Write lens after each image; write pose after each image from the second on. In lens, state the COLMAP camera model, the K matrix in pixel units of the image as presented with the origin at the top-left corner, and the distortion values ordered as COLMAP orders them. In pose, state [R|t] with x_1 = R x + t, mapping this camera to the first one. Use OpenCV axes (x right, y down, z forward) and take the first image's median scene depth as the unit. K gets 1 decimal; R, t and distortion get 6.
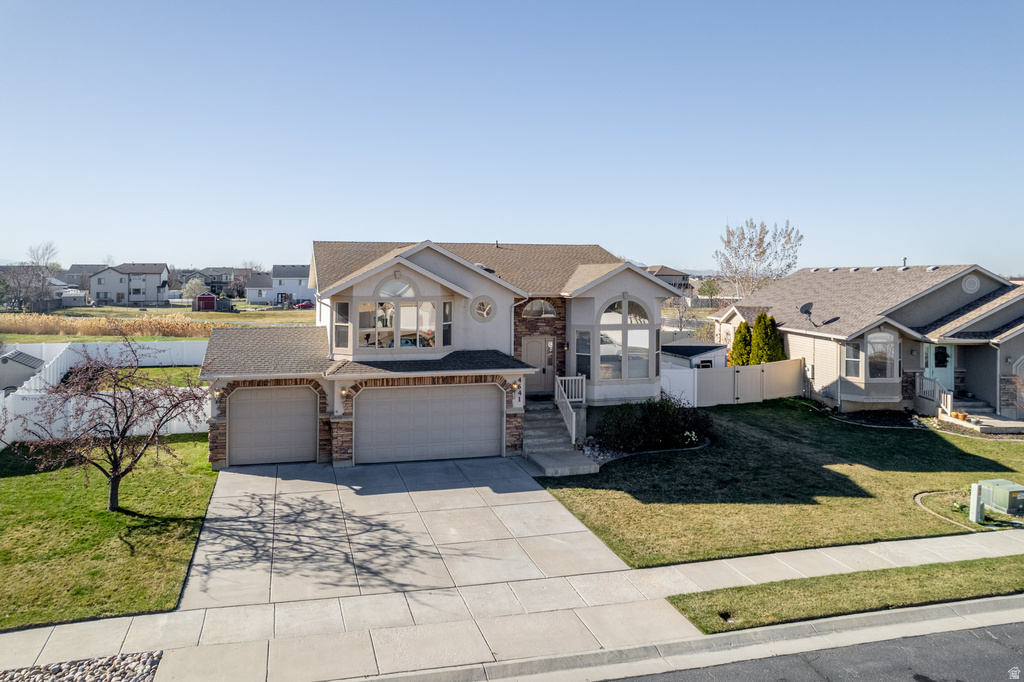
lens RADIAL K [[660.5, 0, 450.1], [0, 660.5, 280.2], [0, 0, 1]] dist [0.005954, 0.002165]
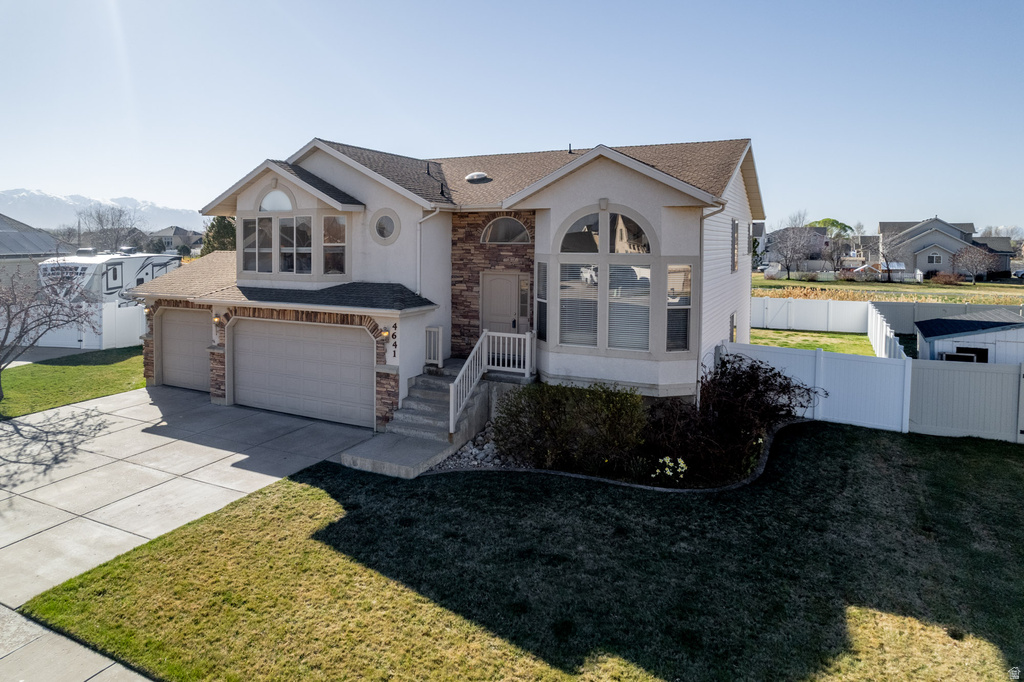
lens RADIAL K [[660.5, 0, 450.1], [0, 660.5, 280.2], [0, 0, 1]] dist [0.005954, 0.002165]
pose [[0.729823, 0.035358, -0.682721, 0.622115], [-0.003811, 0.998857, 0.047656, 0.069907], [0.683625, -0.032179, 0.729123, 0.537880]]
